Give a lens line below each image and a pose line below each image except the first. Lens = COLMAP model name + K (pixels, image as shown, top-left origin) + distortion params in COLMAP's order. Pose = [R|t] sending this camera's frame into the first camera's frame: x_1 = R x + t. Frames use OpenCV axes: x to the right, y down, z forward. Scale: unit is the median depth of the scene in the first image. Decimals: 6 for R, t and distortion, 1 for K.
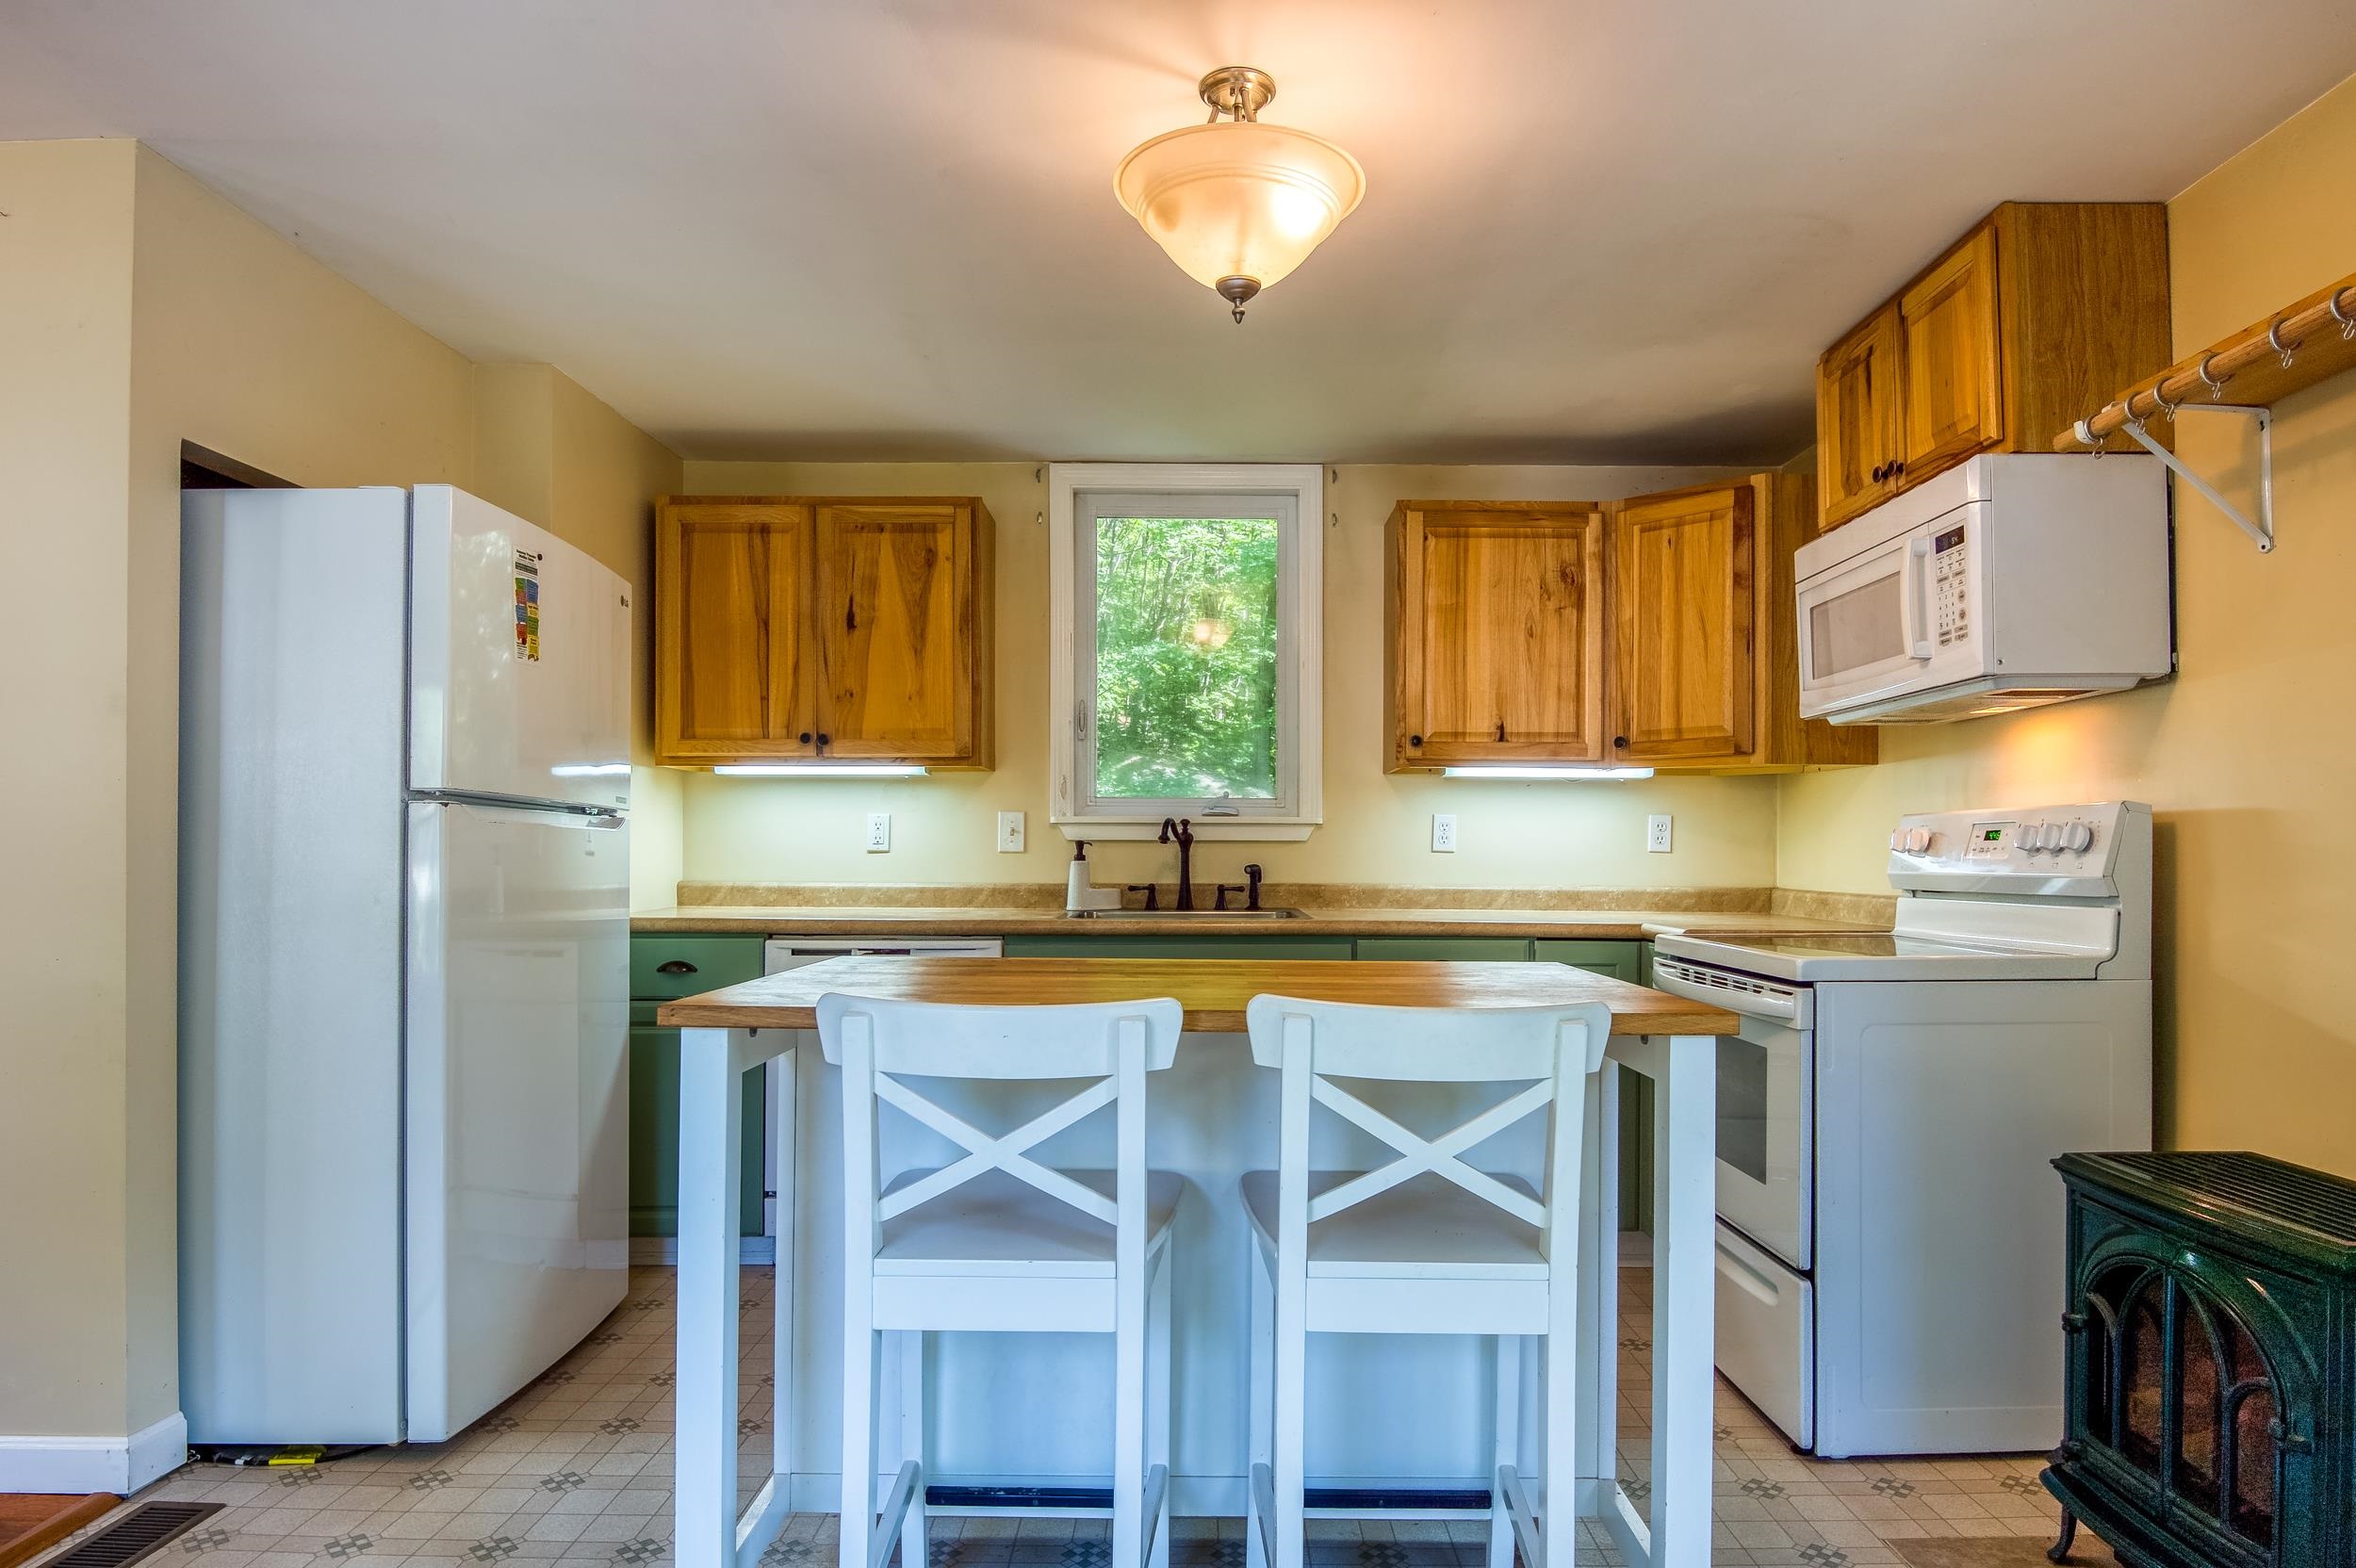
lens RADIAL K [[1374.7, 0, 1205.5], [0, 1374.7, 856.8], [0, 0, 1]] dist [0.004143, -0.031155]
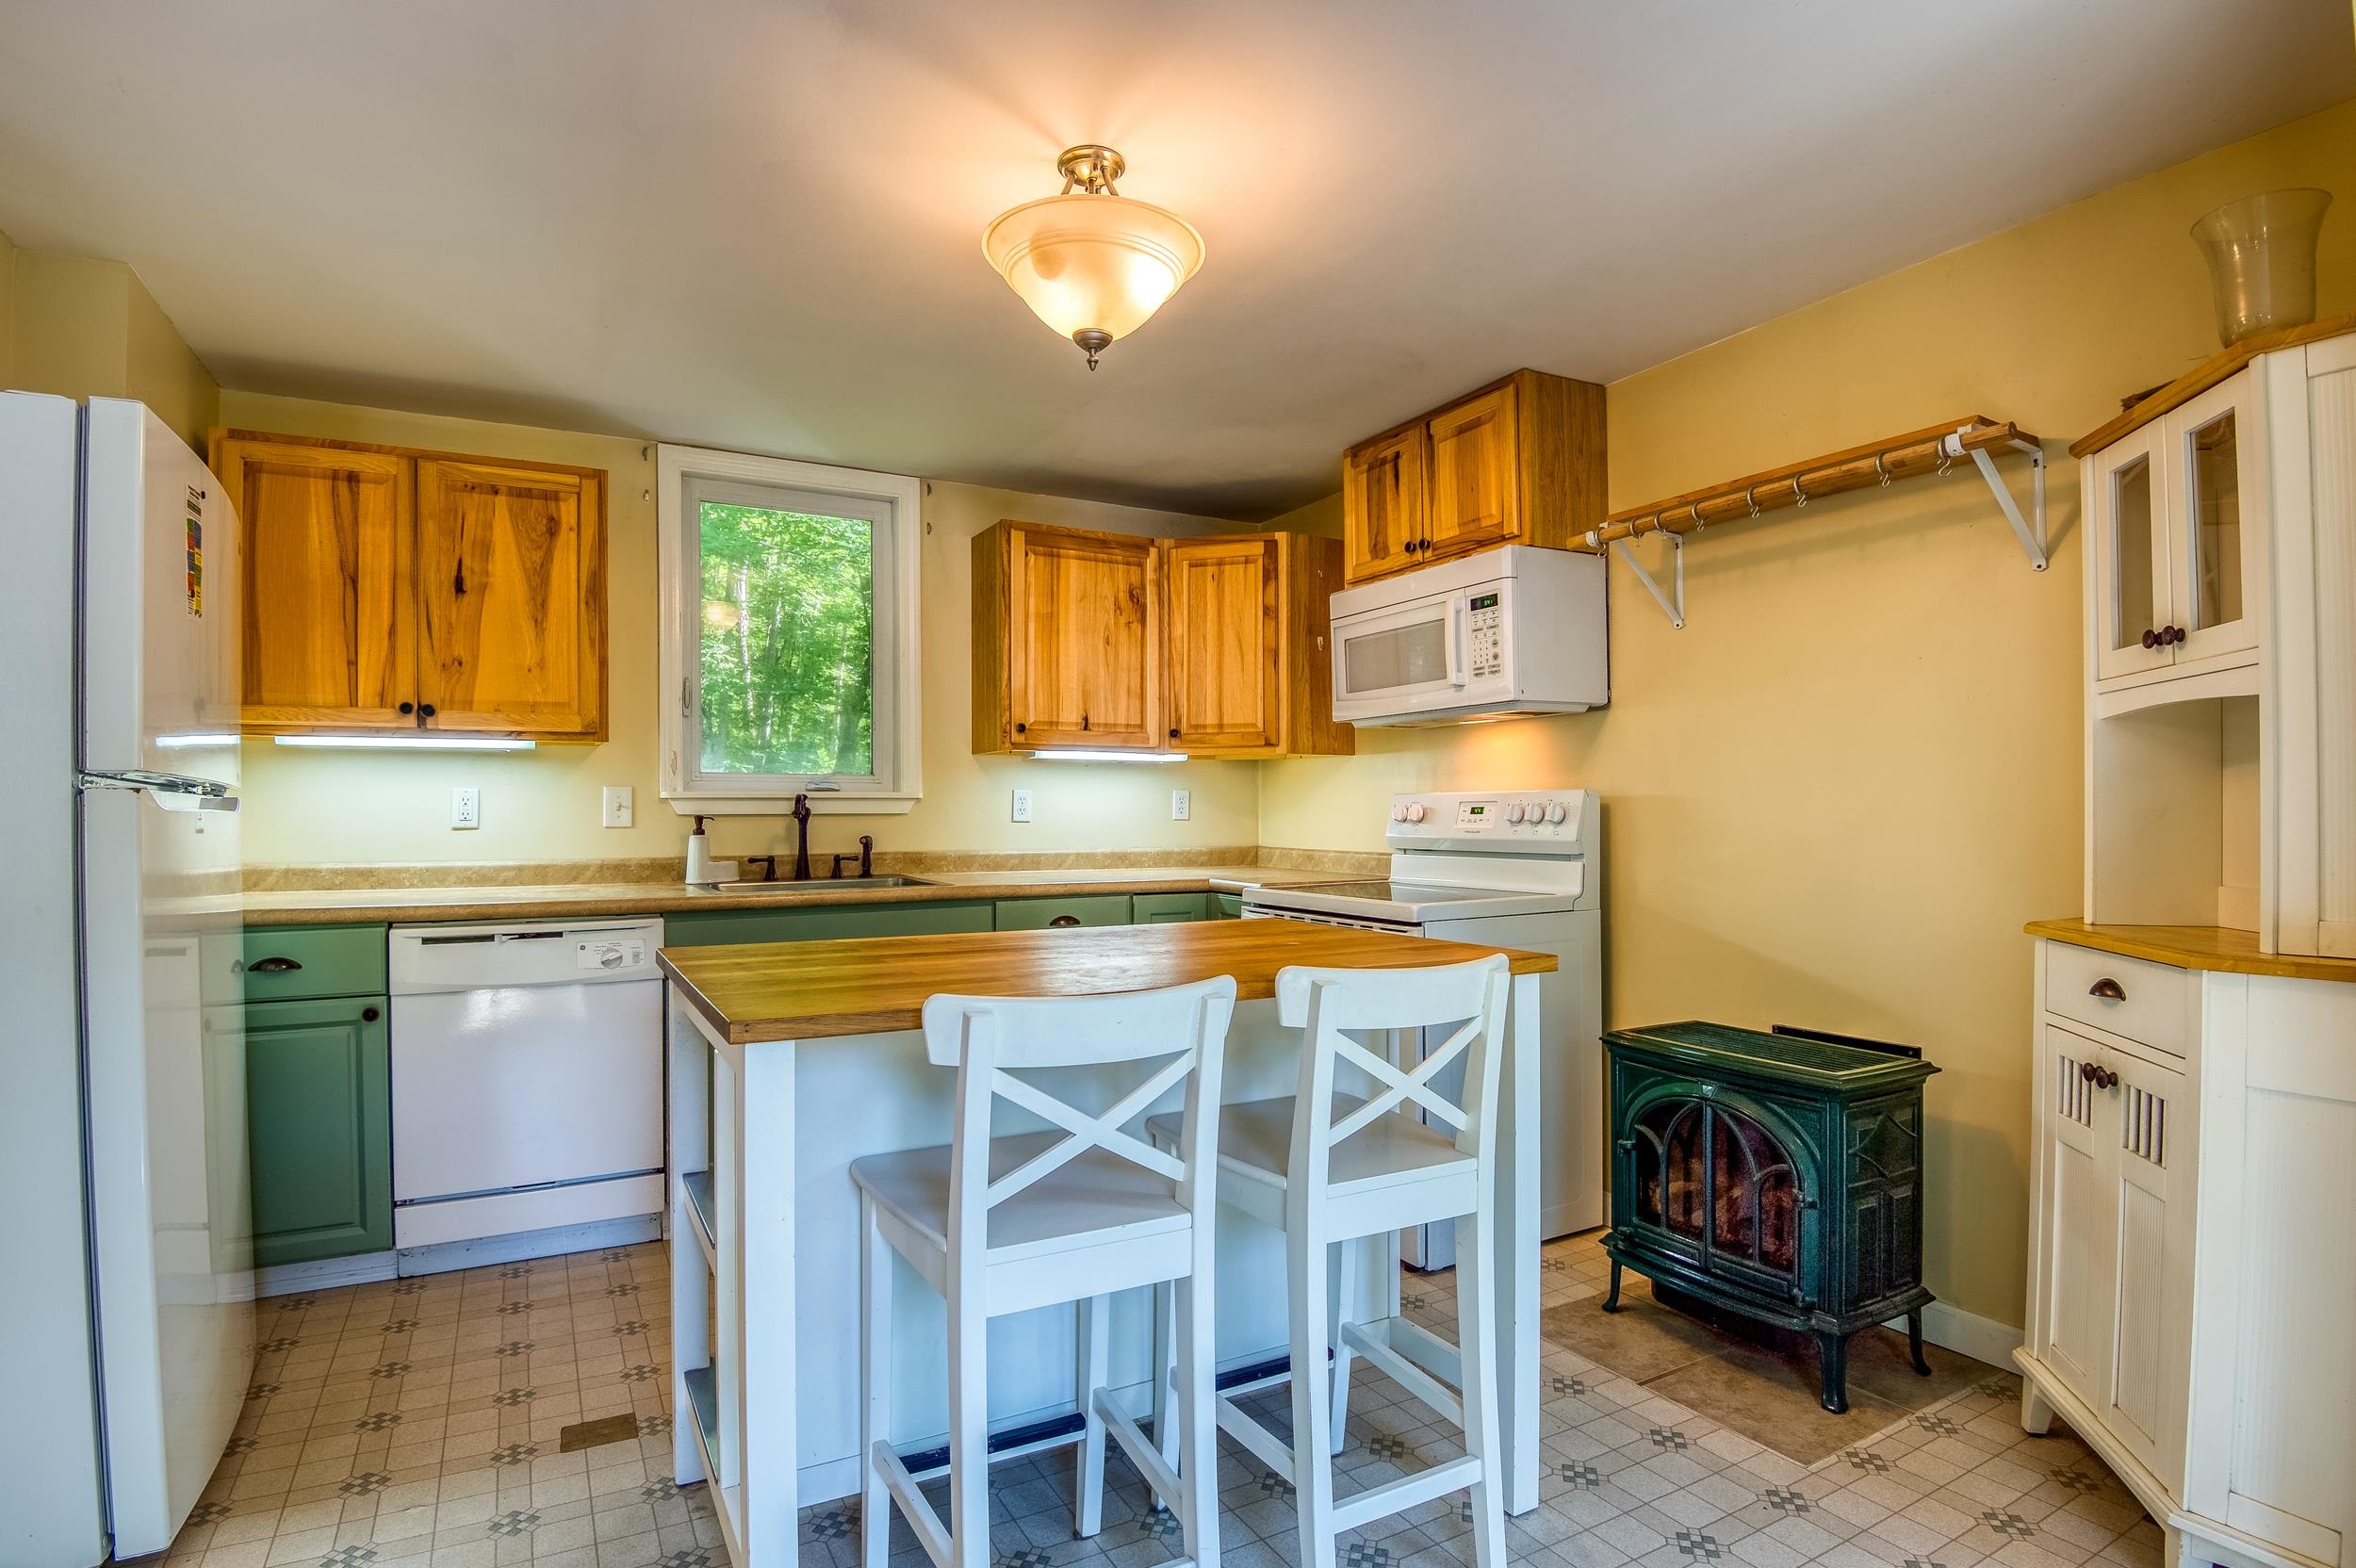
lens RADIAL K [[1175.7, 0, 1166.6], [0, 1175.7, 815.2], [0, 0, 1]] dist [0.001109, -0.039197]
pose [[0.878455, -0.008459, 0.477751, -0.216523], [0.007266, 0.999964, 0.004344, -0.013912], [-0.477770, -0.000345, 0.878485, 0.066114]]
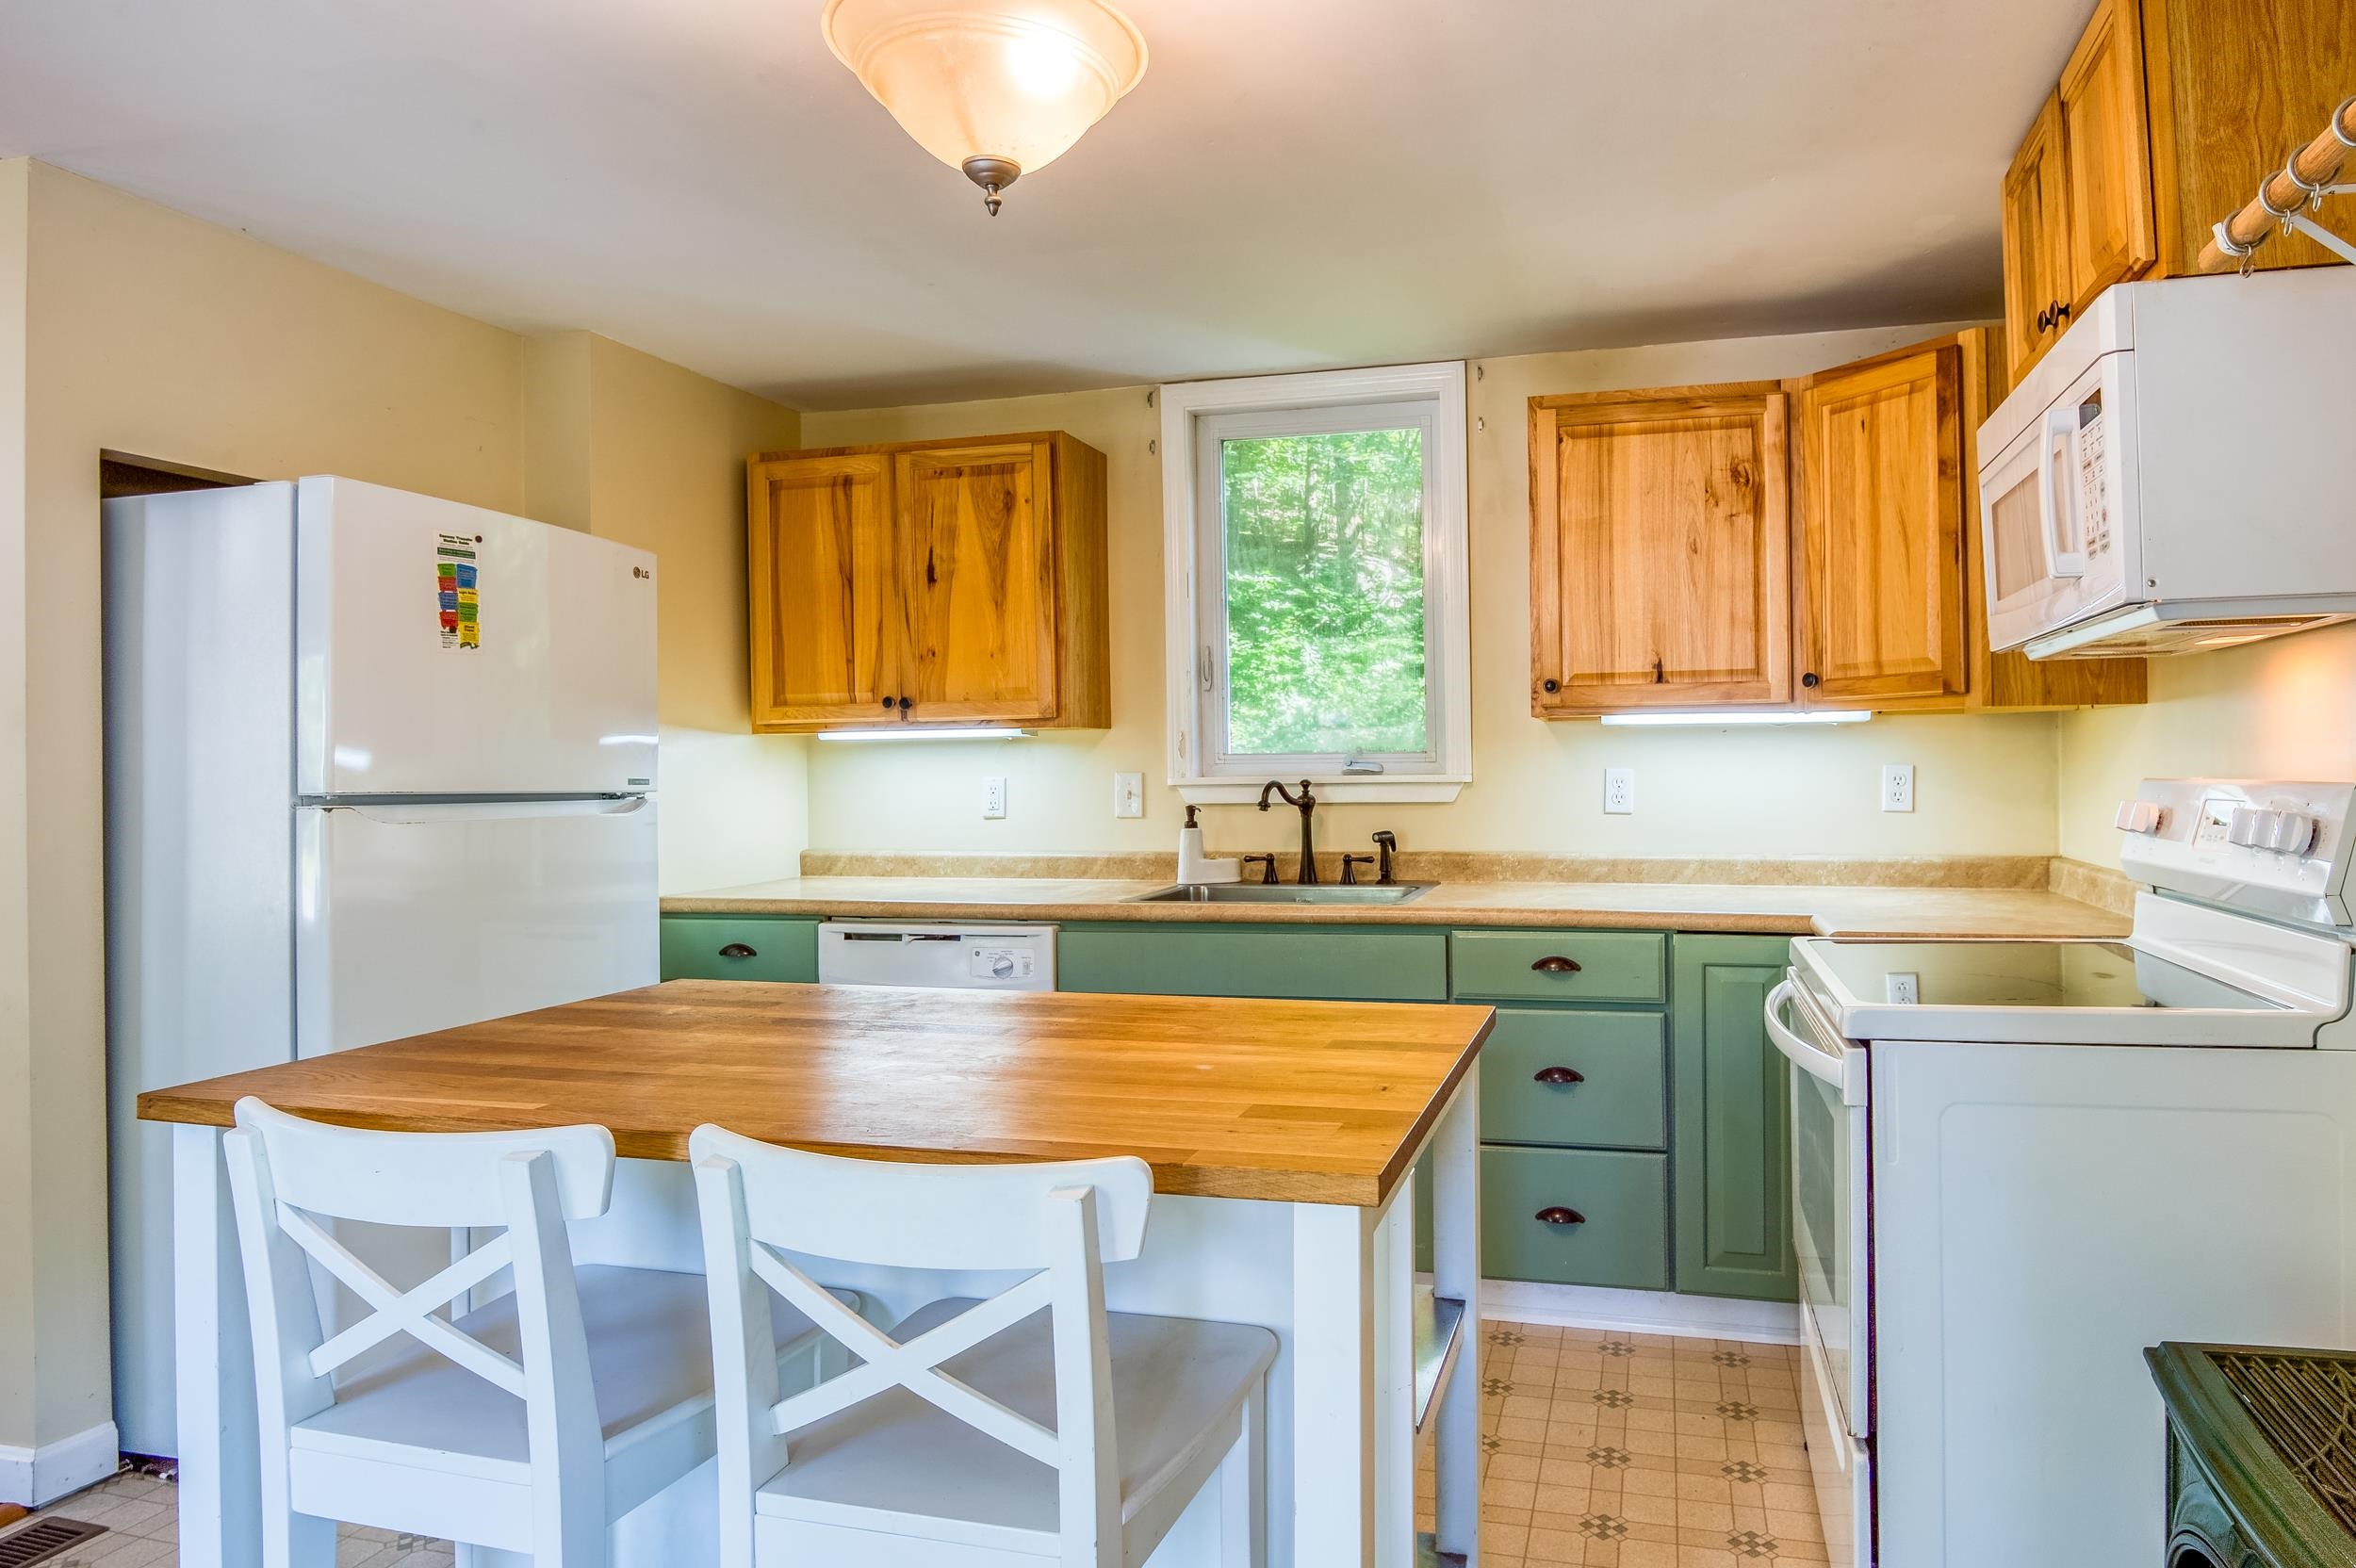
lens RADIAL K [[1412.8, 0, 1314.7], [0, 1412.8, 771.6], [0, 0, 1]] dist [-0.000837, -0.014102]
pose [[0.969527, -0.014105, -0.244580, 0.224411], [0.014678, 0.999892, 0.000518, -0.035171], [0.244546, -0.004092, 0.969629, 0.138387]]
